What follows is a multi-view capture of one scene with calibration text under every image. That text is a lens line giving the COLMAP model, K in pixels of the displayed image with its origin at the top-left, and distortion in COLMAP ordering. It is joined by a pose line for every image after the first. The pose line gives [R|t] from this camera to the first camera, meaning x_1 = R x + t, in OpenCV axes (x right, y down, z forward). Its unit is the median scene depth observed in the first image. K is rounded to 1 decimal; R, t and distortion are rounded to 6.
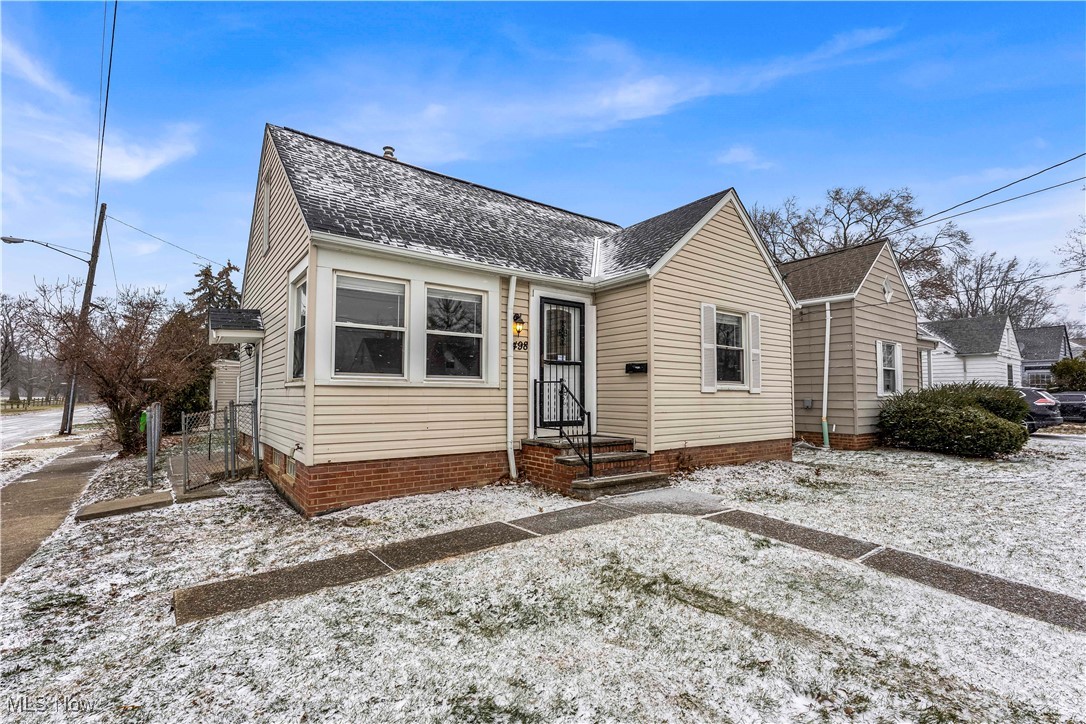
lens RADIAL K [[544.3, 0, 542.0], [0, 544.3, 366.3], [0, 0, 1]] dist [0.000413, -0.000005]
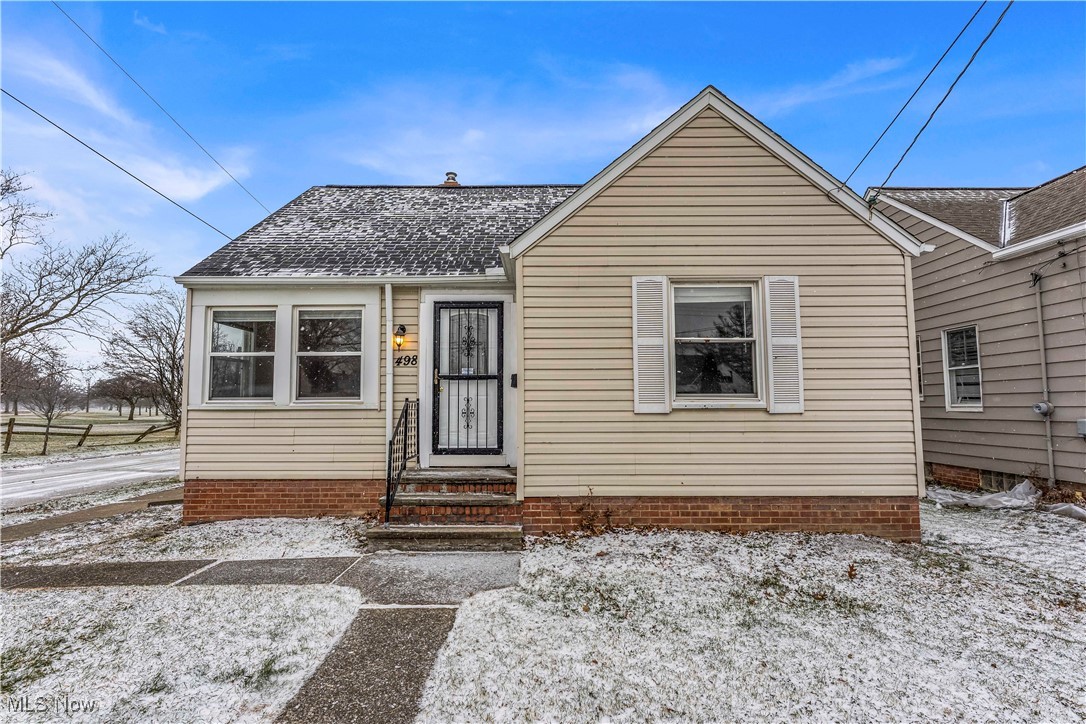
lens RADIAL K [[530.1, 0, 543.0], [0, 530.1, 362.0], [0, 0, 1]] dist [0.000697, -0.000151]
pose [[0.766806, -0.059133, -0.639149, 0.689013], [0.041709, 0.998233, -0.042315, 0.010052], [0.640522, 0.005790, 0.767918, 0.490081]]
